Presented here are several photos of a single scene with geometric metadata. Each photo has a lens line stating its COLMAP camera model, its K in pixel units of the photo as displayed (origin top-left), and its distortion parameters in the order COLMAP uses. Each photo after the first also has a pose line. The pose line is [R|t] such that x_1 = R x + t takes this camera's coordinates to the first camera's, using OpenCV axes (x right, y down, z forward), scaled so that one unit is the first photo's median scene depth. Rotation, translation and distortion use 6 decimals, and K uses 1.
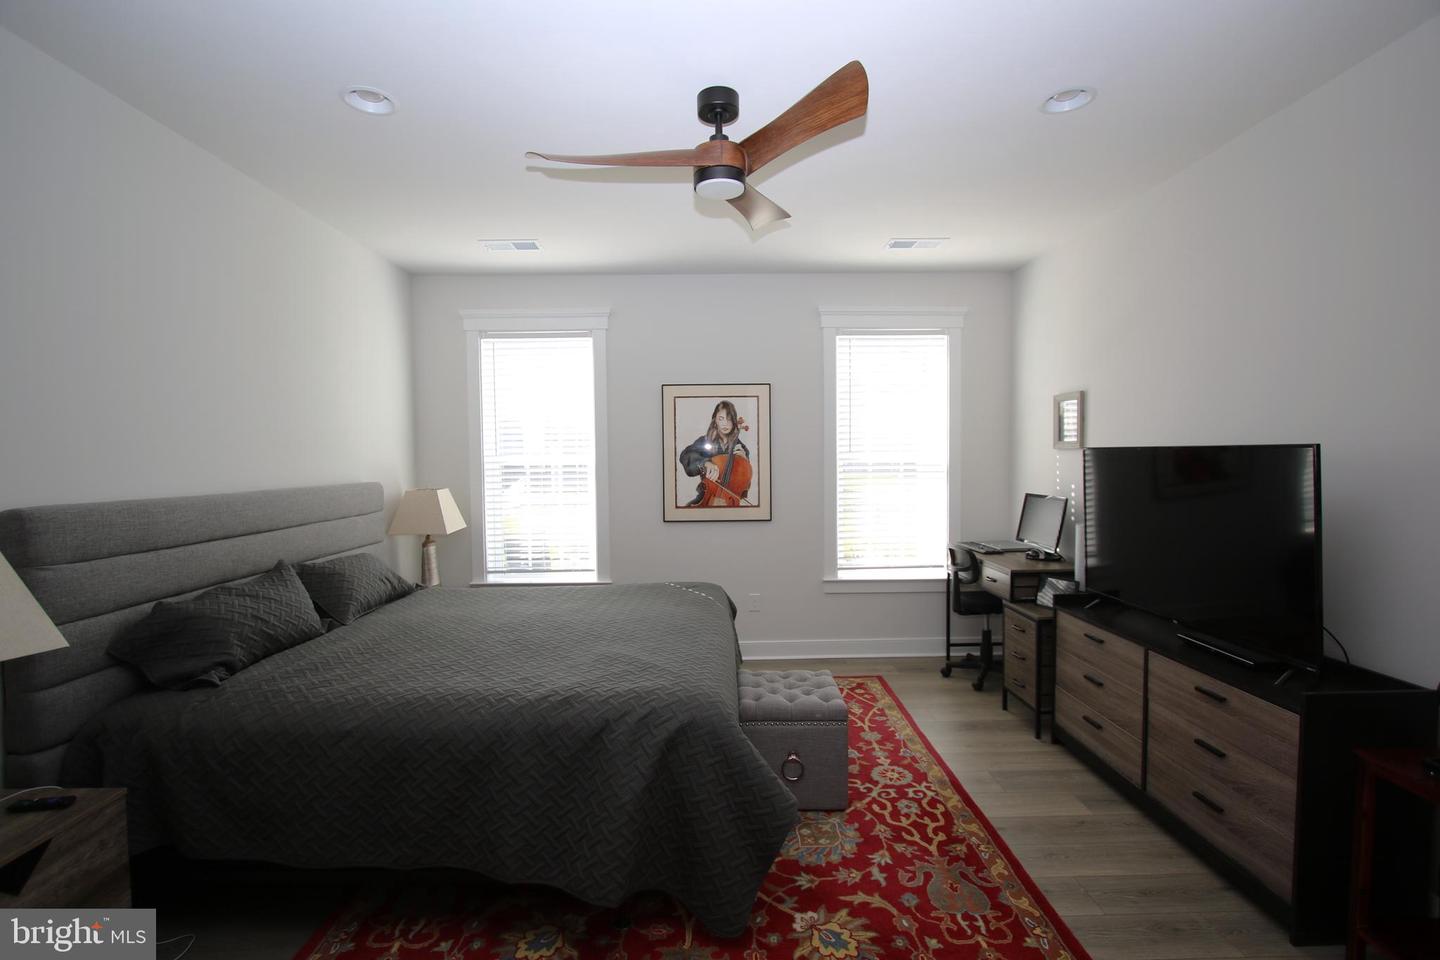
lens RADIAL K [[655.7, 0, 716.6], [0, 655.7, 482.4], [0, 0, 1]] dist [-0.016177, 0.002065]
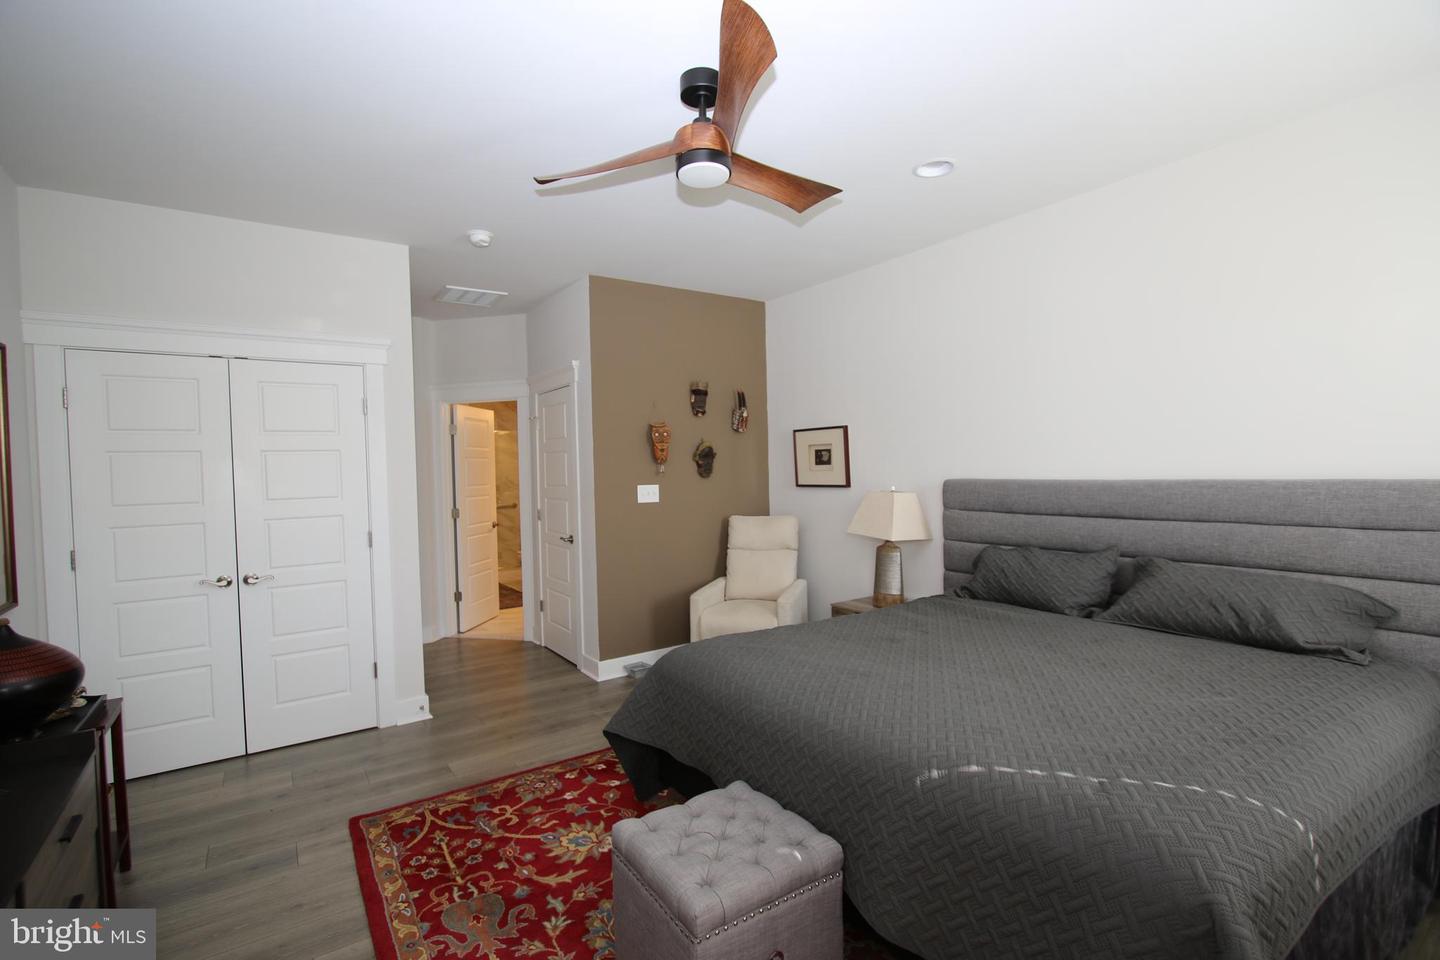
lens RADIAL K [[655.7, 0, 718.8], [0, 655.7, 487.5], [0, 0, 1]] dist [-0.016177, 0.002065]
pose [[-0.826487, 0.044727, -0.561176, 0.512562], [0.010304, 0.997874, 0.064356, -0.056016], [0.562861, 0.047407, -0.825191, 1.736907]]
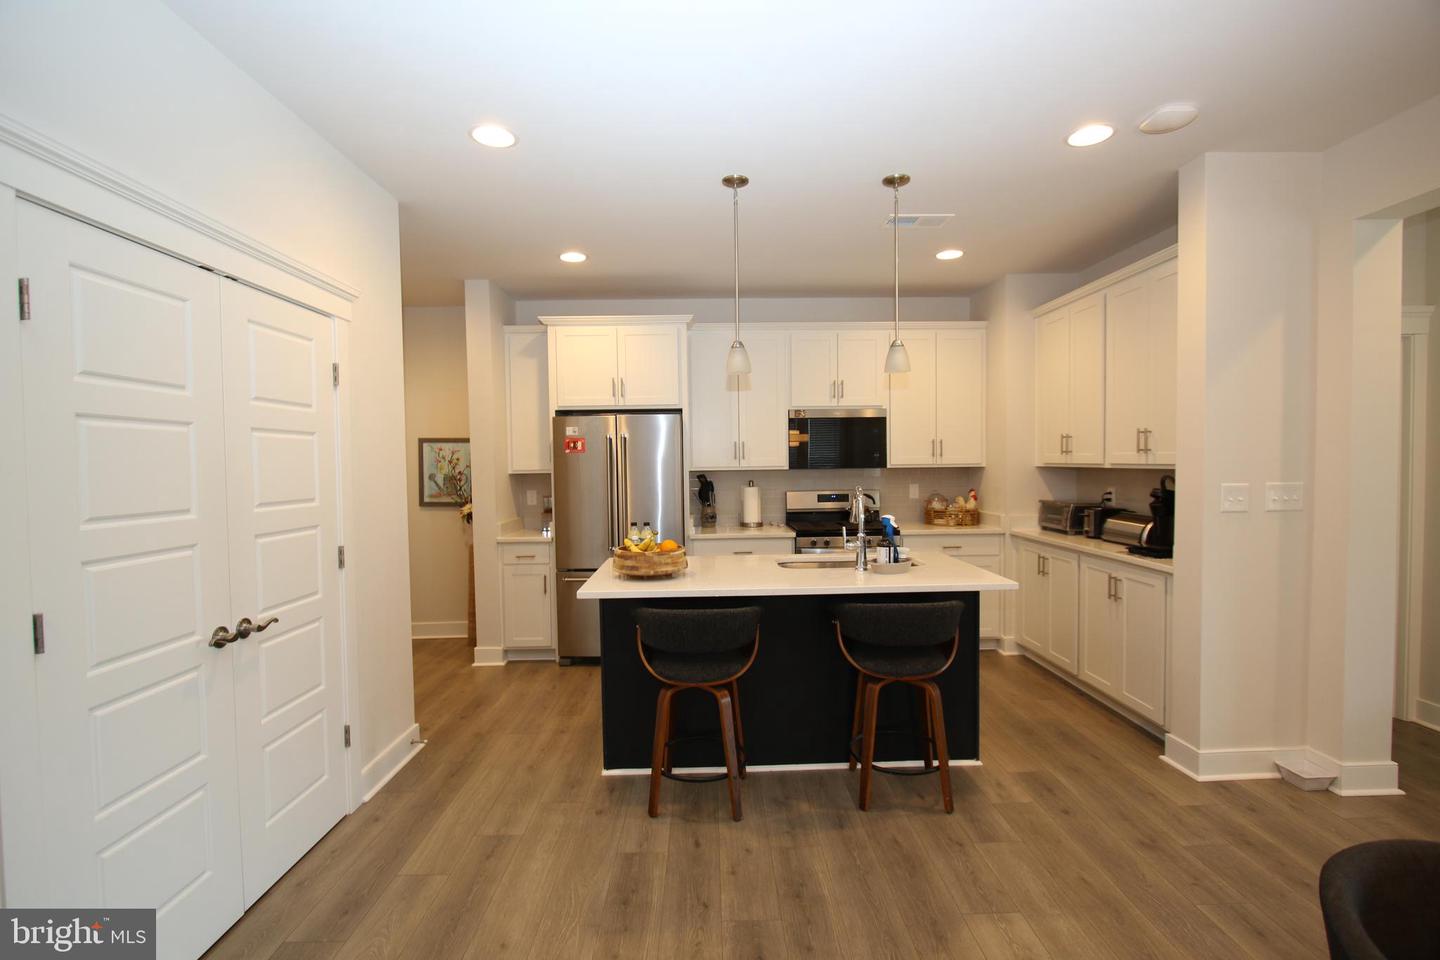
lens RADIAL K [[655.7, 0, 717.4], [0, 655.7, 485.4], [0, 0, 1]] dist [-0.016177, 0.002065]
pose [[0.007851, 0.044096, -0.998996, 1.432051], [-0.013682, 0.998938, 0.043986, -0.024177], [0.999876, 0.013323, 0.008446, 0.671445]]
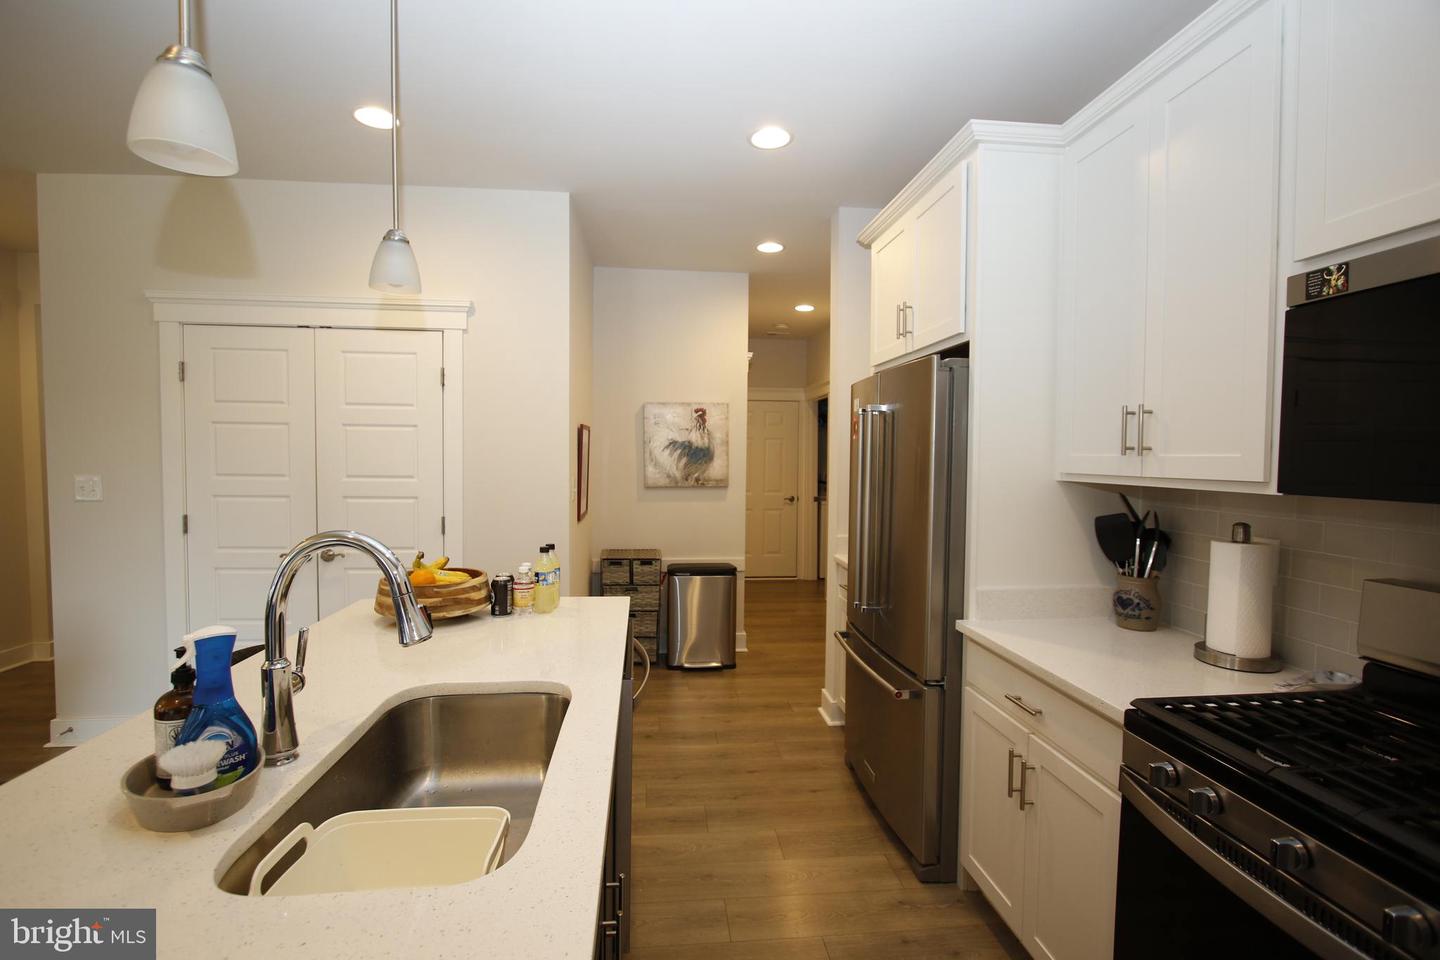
lens RADIAL K [[655.7, 0, 716.2], [0, 655.7, 482.3], [0, 0, 1]] dist [-0.016177, 0.002065]
pose [[-0.996428, 0.001205, -0.084437, -0.110274], [-0.004949, 0.997346, 0.072640, -0.037133], [0.084301, 0.072798, -0.993778, 1.433364]]
